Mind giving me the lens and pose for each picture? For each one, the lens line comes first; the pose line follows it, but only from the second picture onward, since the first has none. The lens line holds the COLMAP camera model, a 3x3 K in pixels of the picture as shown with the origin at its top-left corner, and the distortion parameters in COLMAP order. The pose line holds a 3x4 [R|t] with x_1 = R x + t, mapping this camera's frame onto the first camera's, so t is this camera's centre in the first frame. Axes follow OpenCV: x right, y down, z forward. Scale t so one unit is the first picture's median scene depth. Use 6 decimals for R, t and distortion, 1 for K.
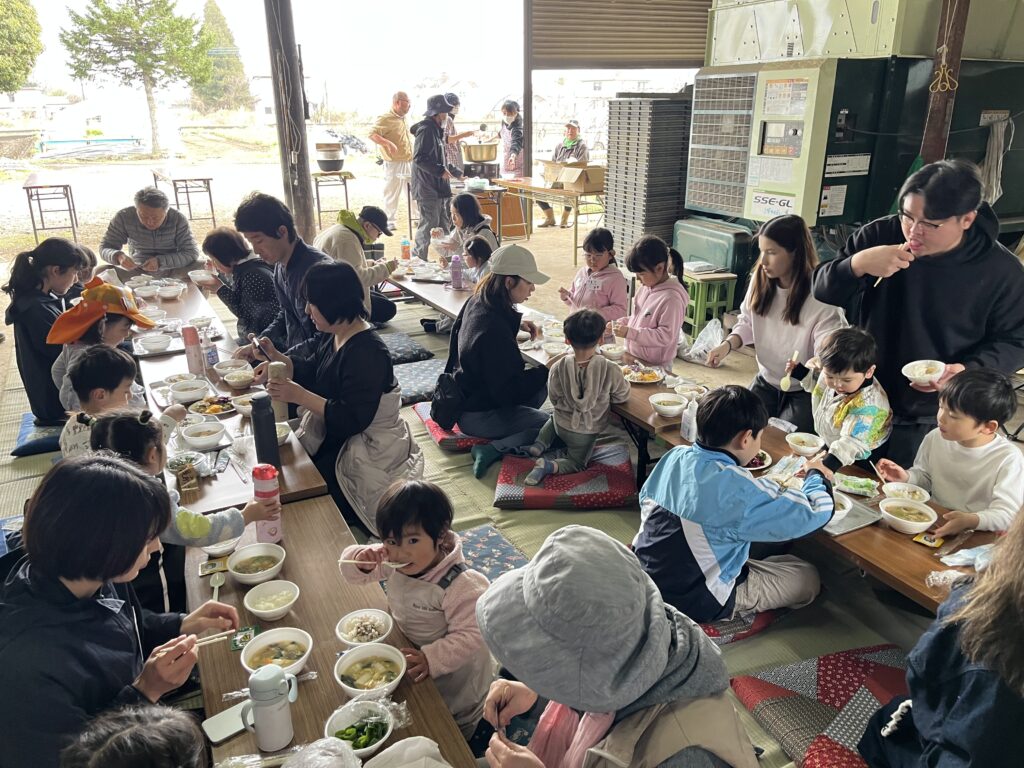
lens RADIAL K [[787.5, 0, 513.4], [0, 787.5, 384.5], [0, 0, 1]] dist [0.043209, 0.004527]
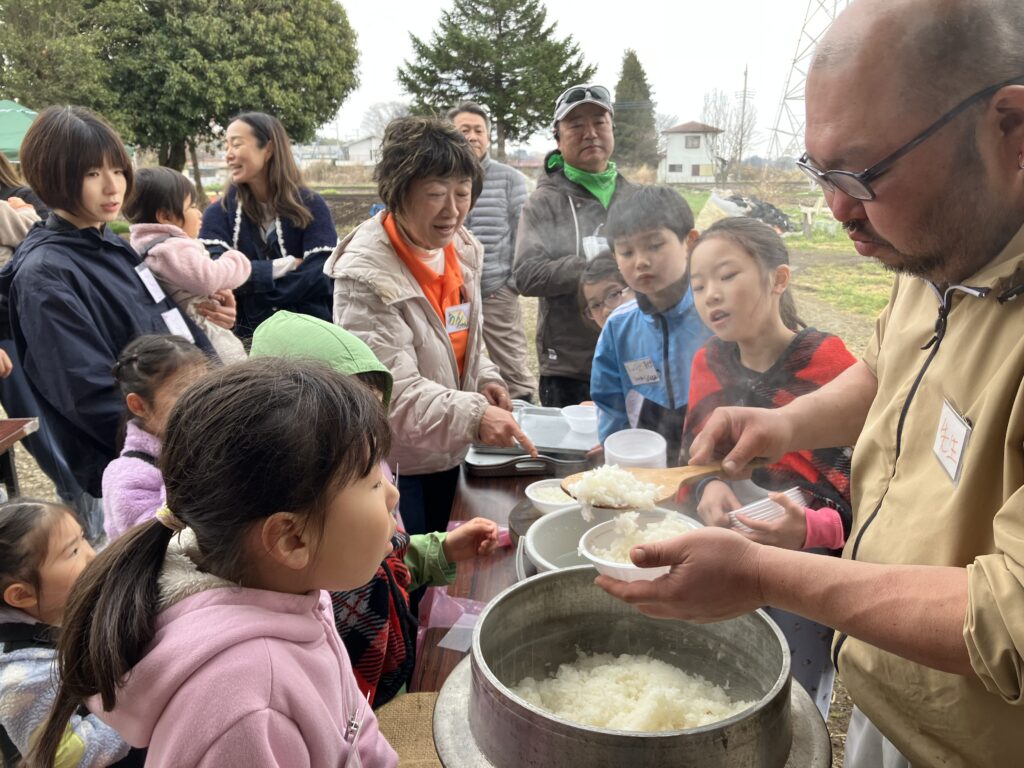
lens RADIAL K [[829.8, 0, 510.8], [0, 829.8, 385.4], [0, 0, 1]] dist [-0.000297, -0.000517]
pose [[0.888377, 0.144947, -0.435633, -0.082905], [-0.178409, 0.983273, -0.036662, -0.128904], [0.423032, 0.110290, 0.899377, 0.363060]]
